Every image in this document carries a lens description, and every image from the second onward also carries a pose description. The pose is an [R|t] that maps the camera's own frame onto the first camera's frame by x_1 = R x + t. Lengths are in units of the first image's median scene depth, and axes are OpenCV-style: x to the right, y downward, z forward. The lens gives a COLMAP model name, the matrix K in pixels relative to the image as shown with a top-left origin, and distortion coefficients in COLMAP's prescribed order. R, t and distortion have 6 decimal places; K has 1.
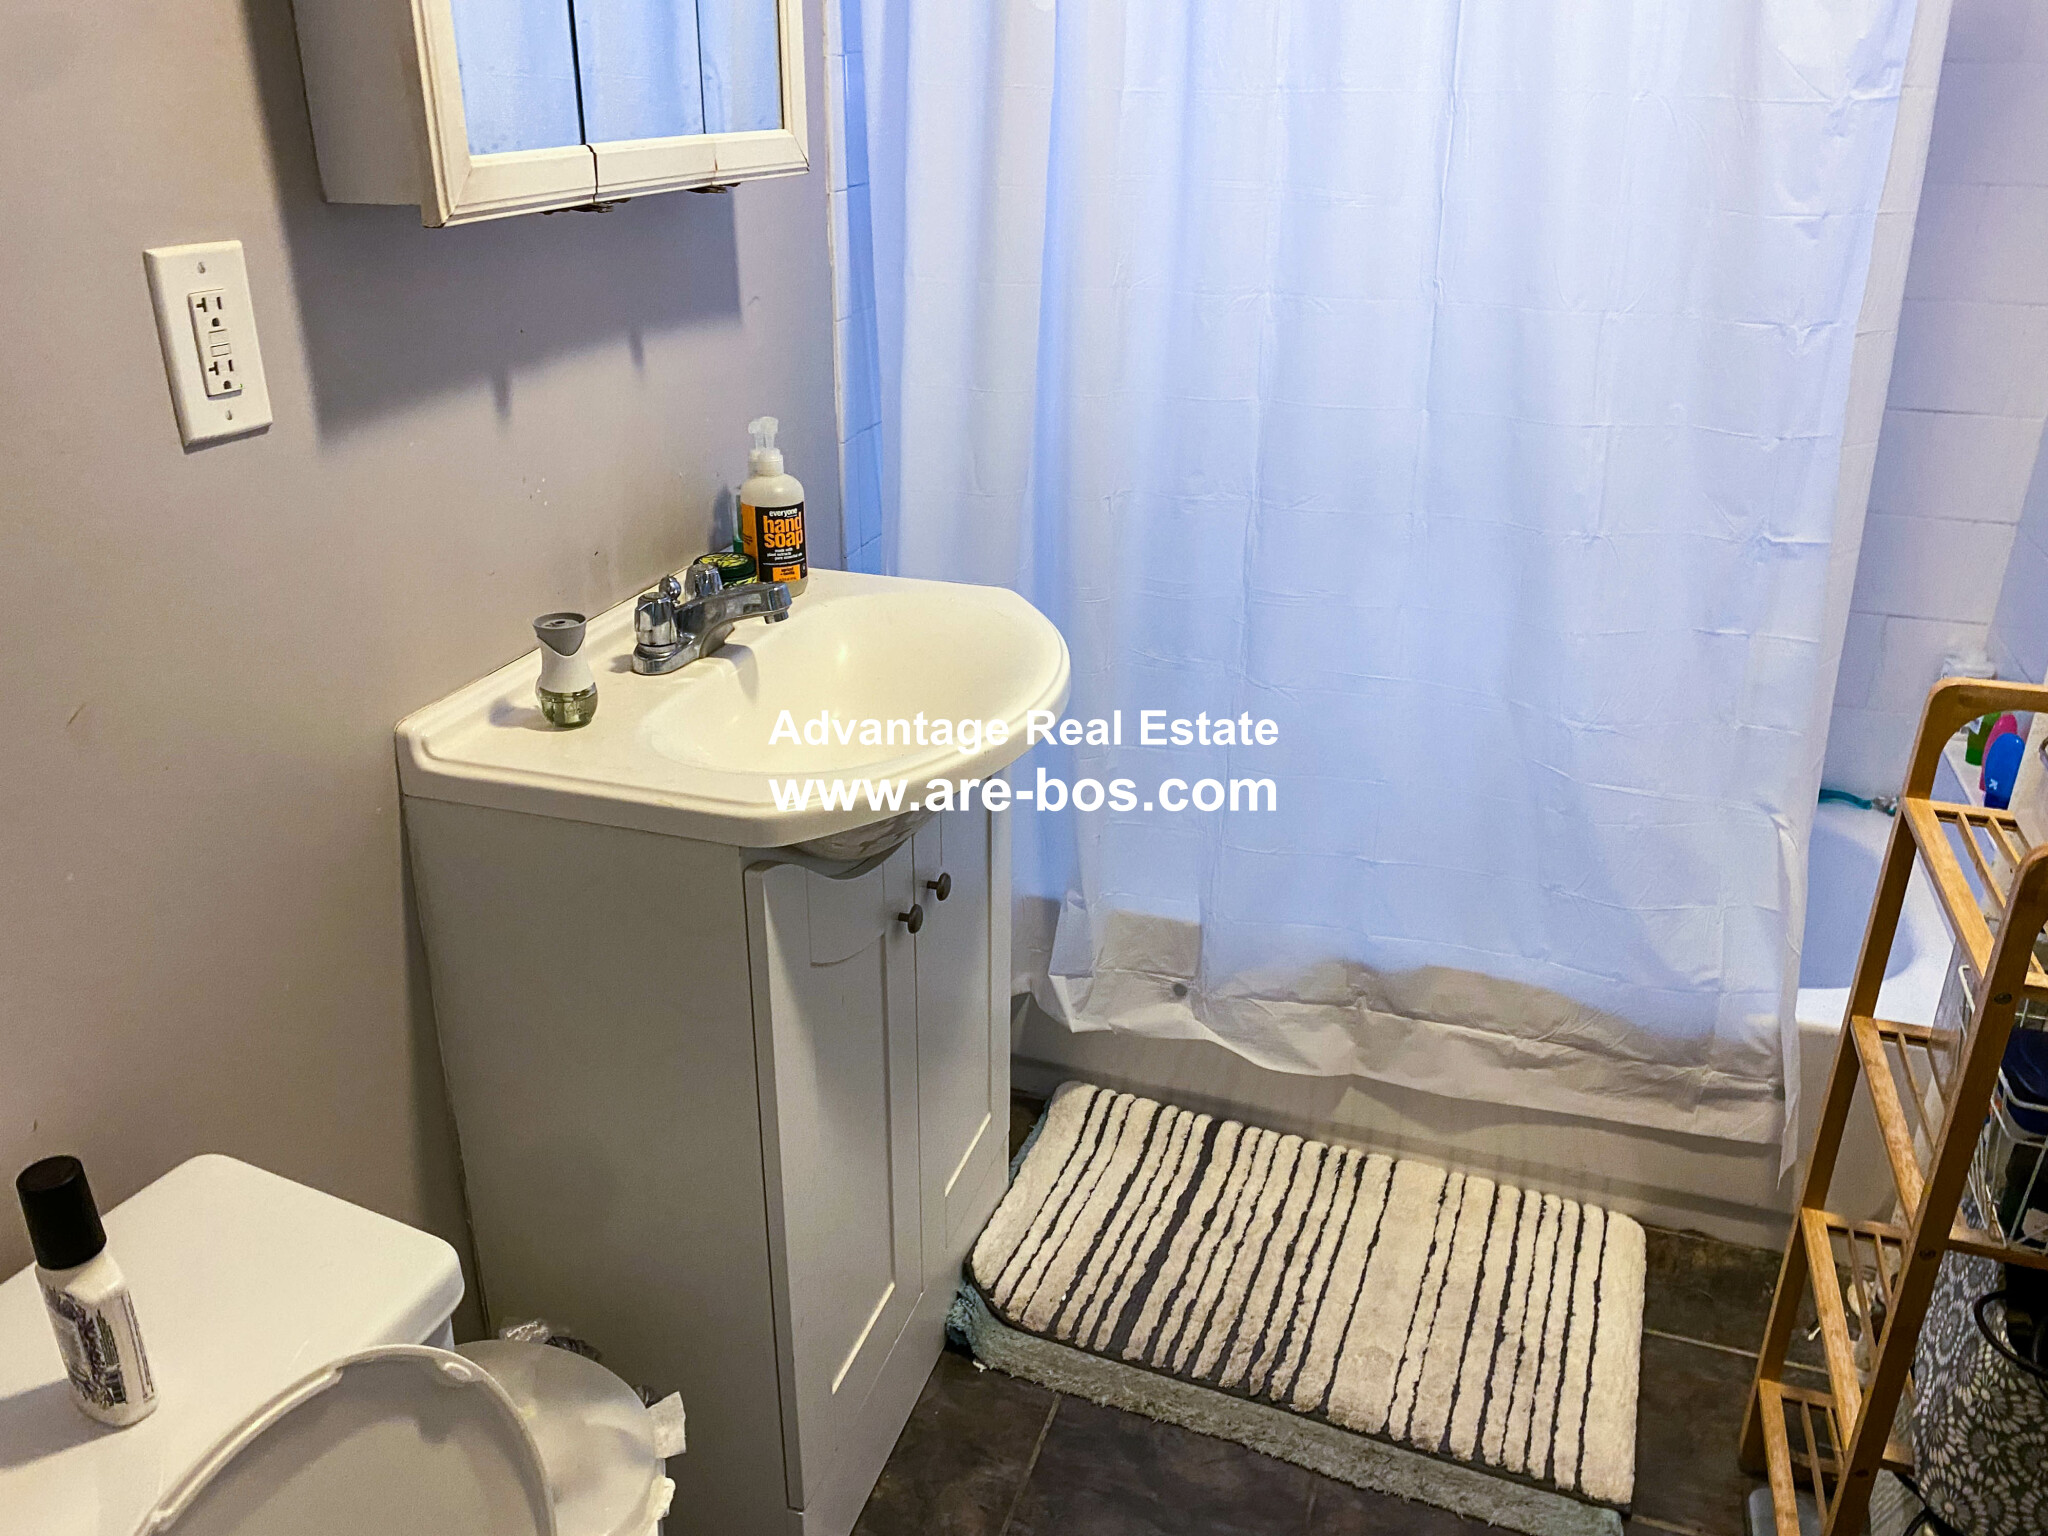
lens RADIAL K [[1632.2, 0, 1024.0], [0, 1632.2, 768.0], [0, 0, 1]] dist [0.032372, -0.013152]
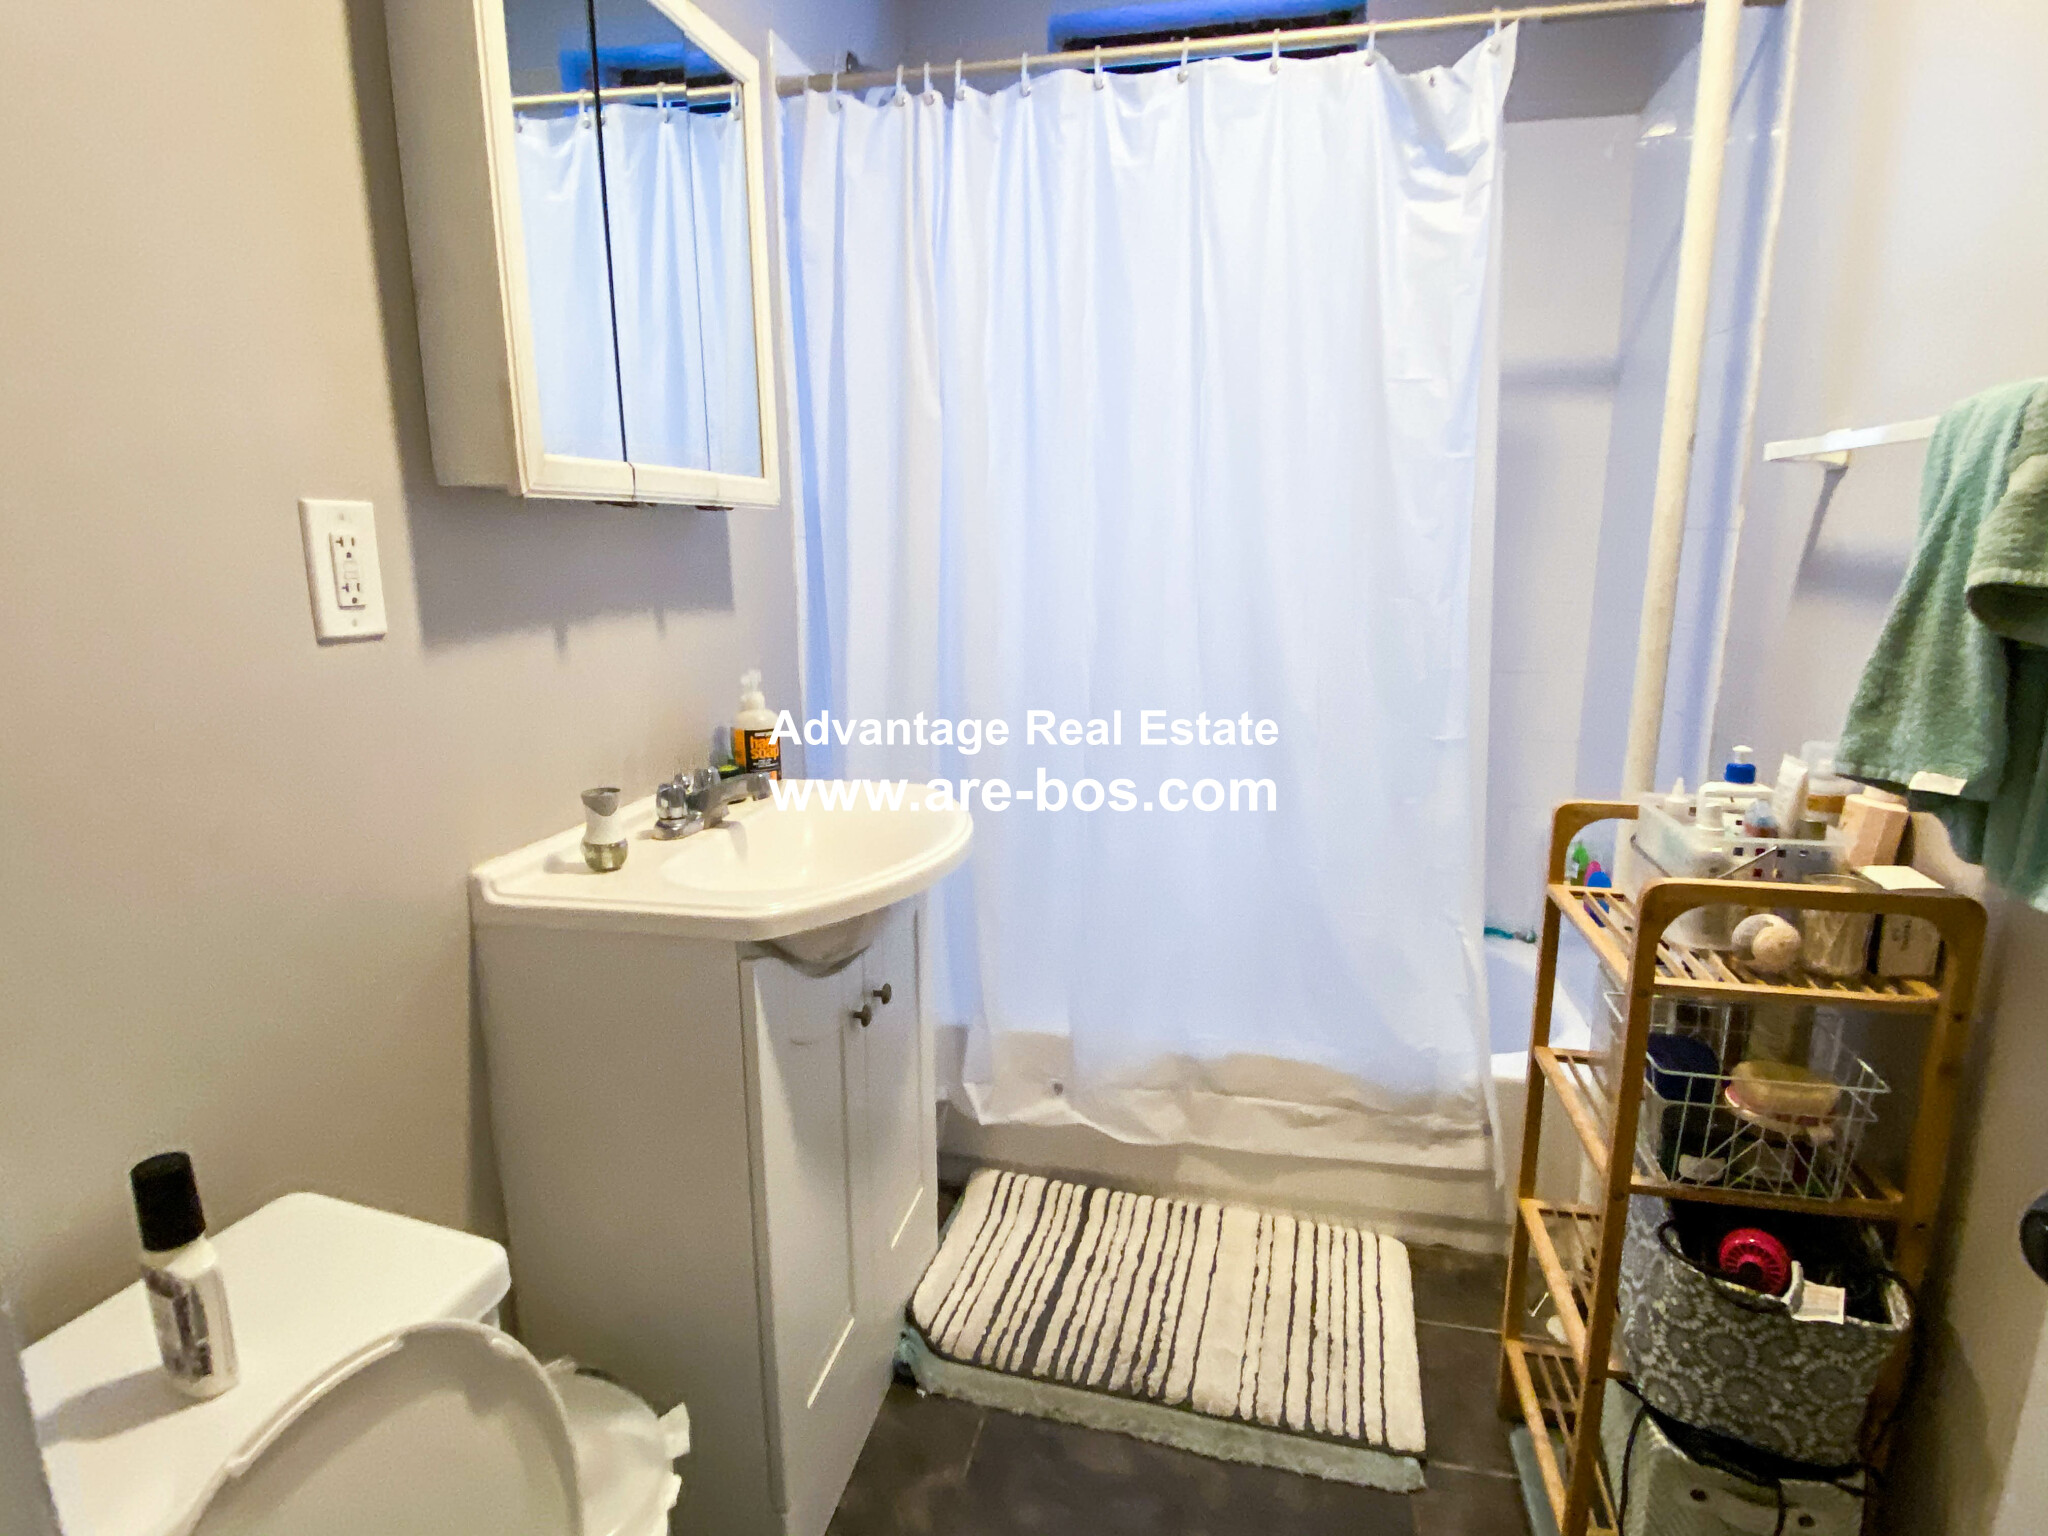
lens RADIAL K [[1117.7, 0, 1032.5], [0, 1117.7, 766.5], [0, 0, 1]] dist [0.060307, -0.050704]
pose [[0.994230, -0.035125, 0.101352, -0.014364], [0.055130, 0.977850, -0.201917, 0.074883], [-0.092015, 0.206340, 0.974144, 0.033653]]
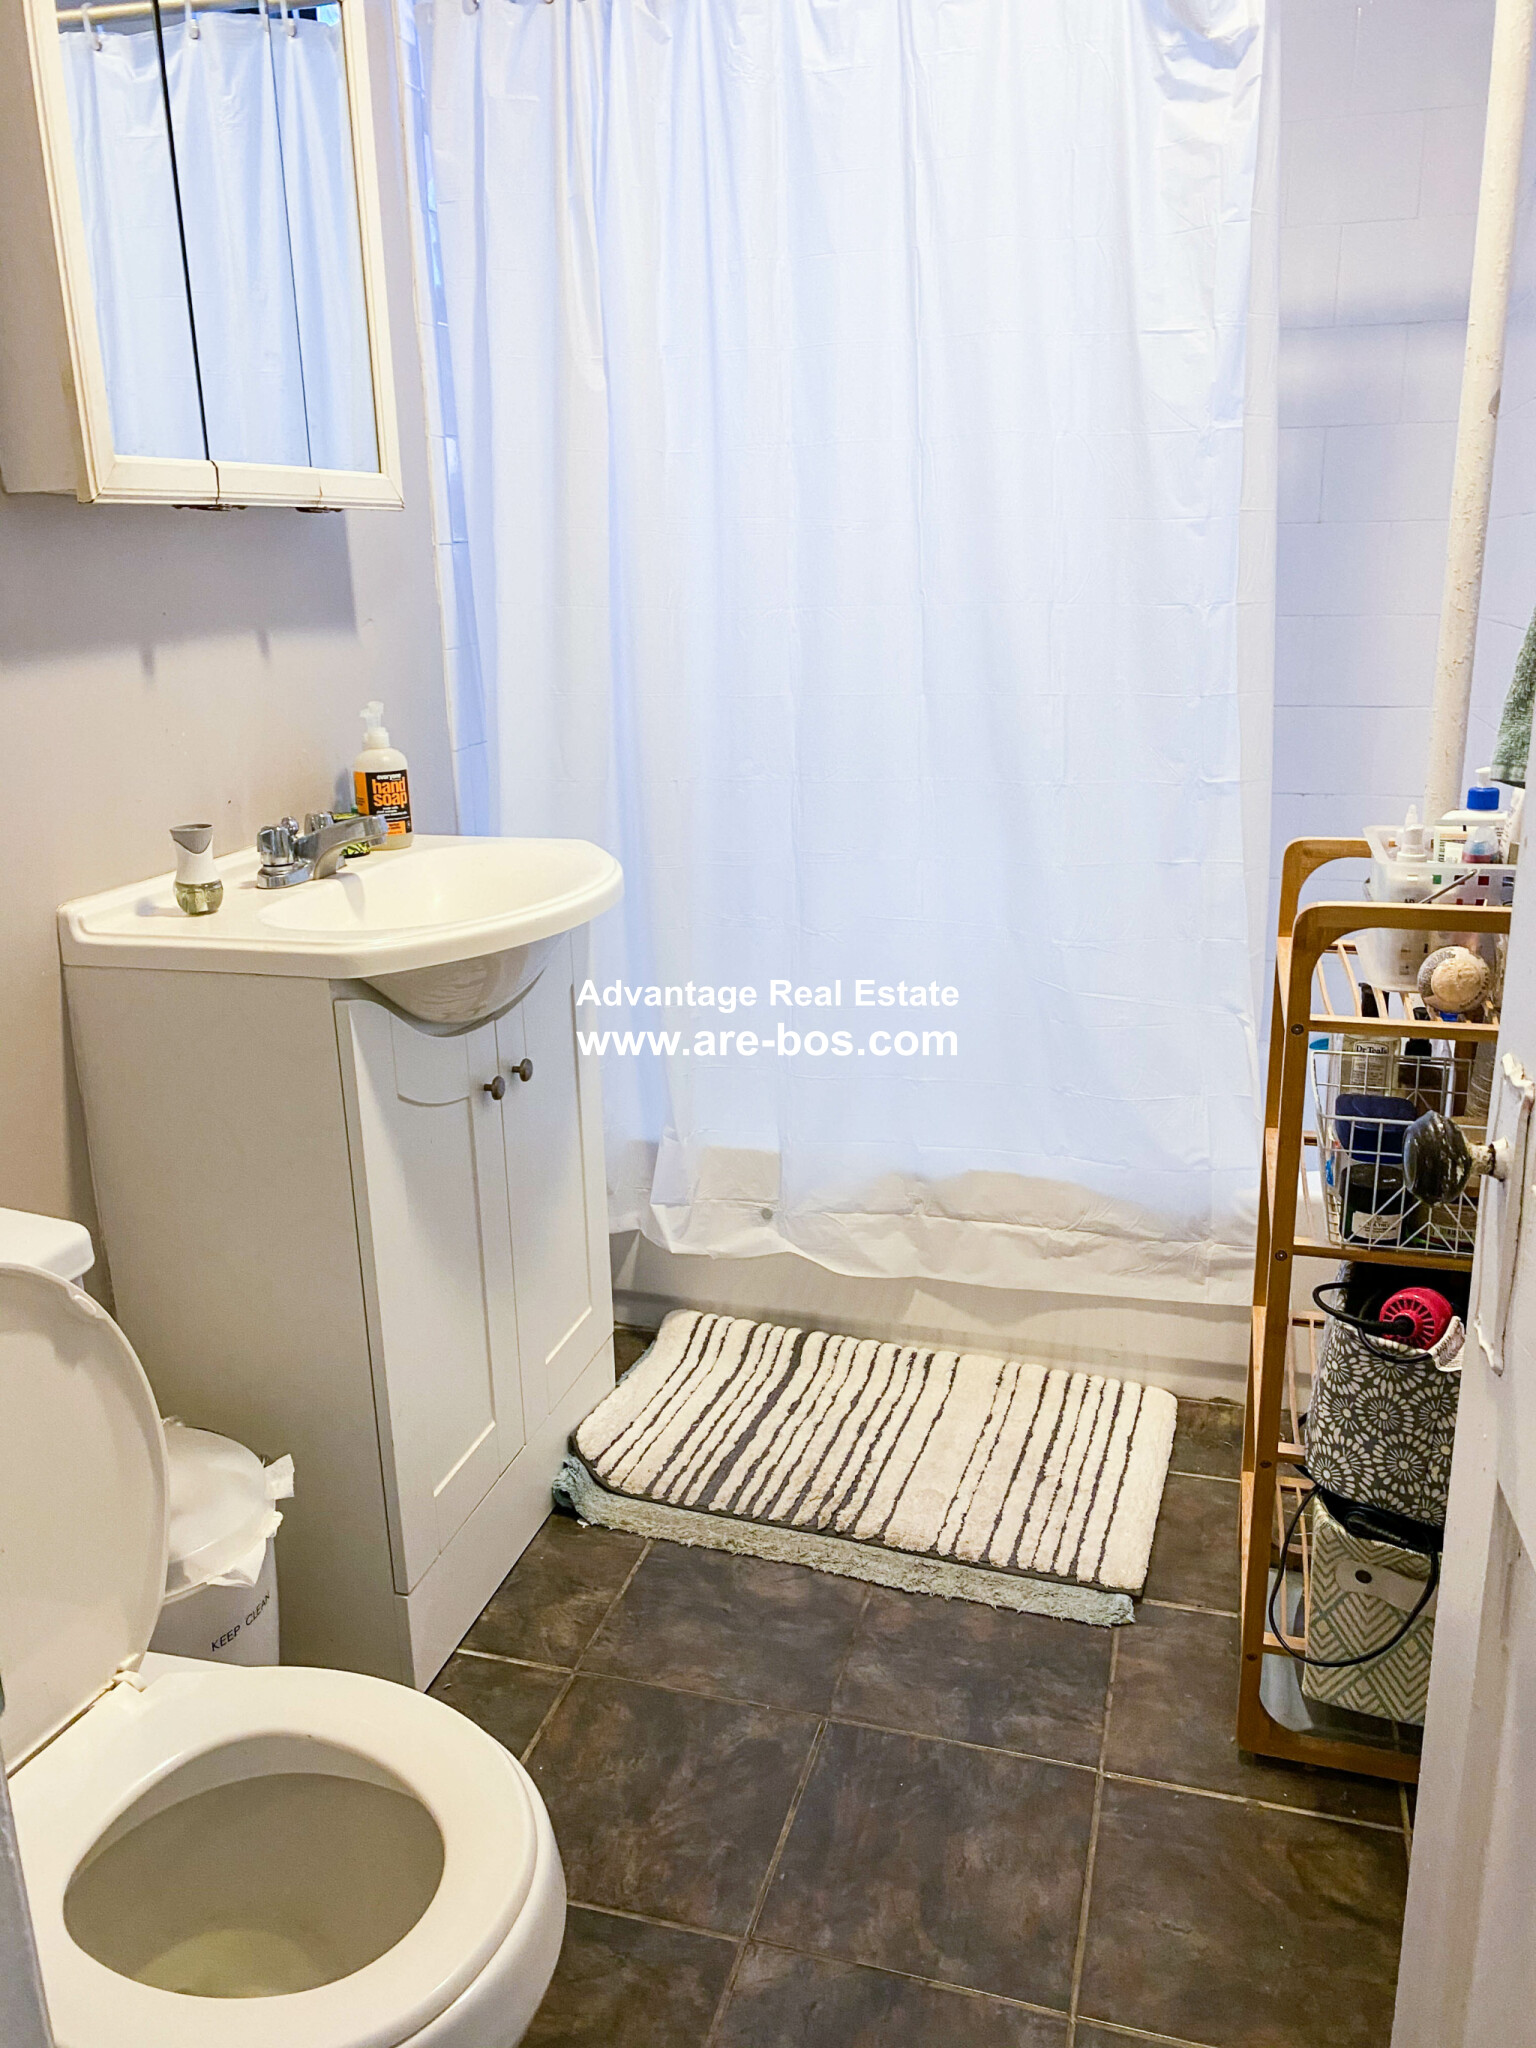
lens RADIAL K [[1609.7, 0, 761.9], [0, 1609.7, 995.3], [0, 0, 1]] dist [0.031480, -0.002151]
pose [[0.998919, -0.041447, 0.021038, 0.092683], [0.043987, 0.989221, -0.139668, 0.173819], [-0.015022, 0.140443, 0.989975, -0.165575]]
